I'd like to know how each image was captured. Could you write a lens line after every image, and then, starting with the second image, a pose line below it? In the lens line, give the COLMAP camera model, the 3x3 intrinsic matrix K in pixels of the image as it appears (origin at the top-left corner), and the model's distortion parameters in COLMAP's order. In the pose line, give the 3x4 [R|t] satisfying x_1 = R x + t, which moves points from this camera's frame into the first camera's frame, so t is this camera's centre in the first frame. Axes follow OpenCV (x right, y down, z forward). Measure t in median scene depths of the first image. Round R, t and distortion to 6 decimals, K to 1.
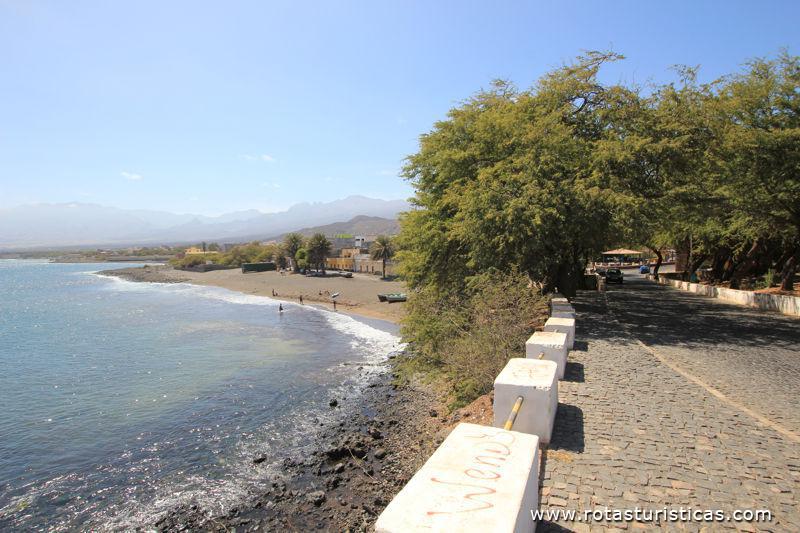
lens RADIAL K [[373.7, 0, 403.2], [0, 373.7, 267.5], [0, 0, 1]] dist [-0.026365, 0.001291]
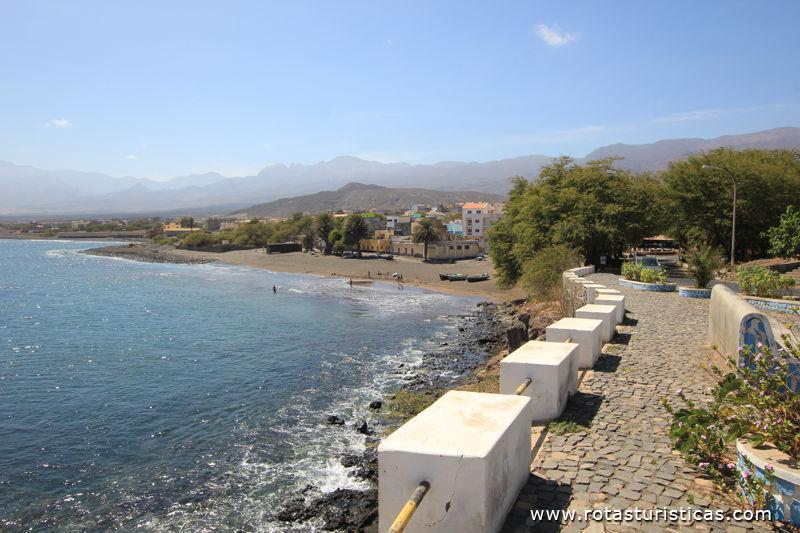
lens RADIAL K [[516.1, 0, 400.0], [0, 516.1, 266.5], [0, 0, 1]] dist [-0.048388, 0.000856]
pose [[0.999713, 0.013096, 0.020078, -0.127205], [-0.013751, 0.999366, 0.032839, -0.000553], [-0.019635, -0.033105, 0.999259, -0.331356]]
